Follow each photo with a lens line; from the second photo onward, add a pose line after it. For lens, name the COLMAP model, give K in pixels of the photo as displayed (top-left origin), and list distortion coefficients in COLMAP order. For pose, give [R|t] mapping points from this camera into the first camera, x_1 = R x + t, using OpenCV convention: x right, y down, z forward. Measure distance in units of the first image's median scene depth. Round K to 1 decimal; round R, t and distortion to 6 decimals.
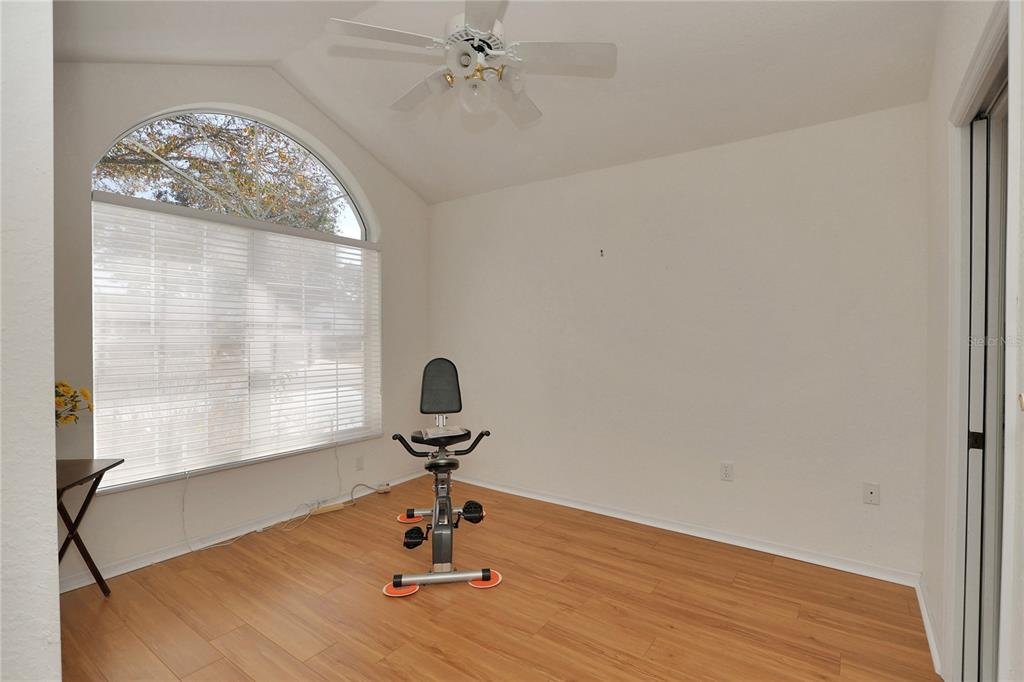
lens RADIAL K [[473.8, 0, 513.6], [0, 473.8, 341.0], [0, 0, 1]] dist [-0.015353, 0.001093]
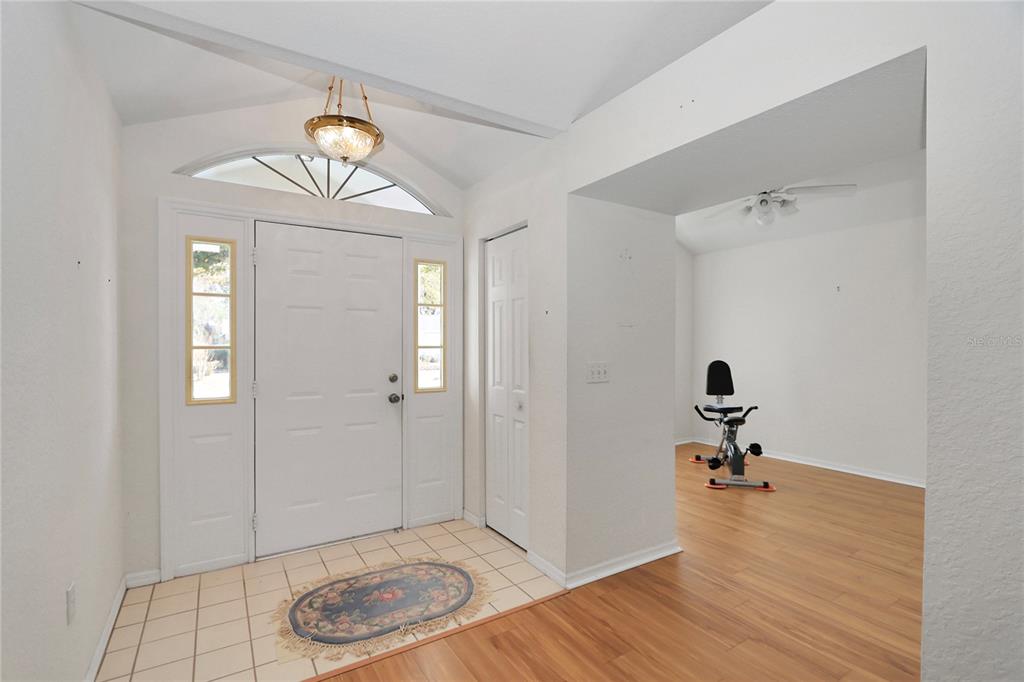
lens RADIAL K [[473.8, 0, 512.8], [0, 473.8, 344.2], [0, 0, 1]] dist [-0.015353, 0.001093]
pose [[0.931240, -0.000766, -0.364405, -0.235457], [-0.004116, 0.999912, -0.012620, 0.005802], [0.364382, 0.013252, 0.931155, -0.765590]]
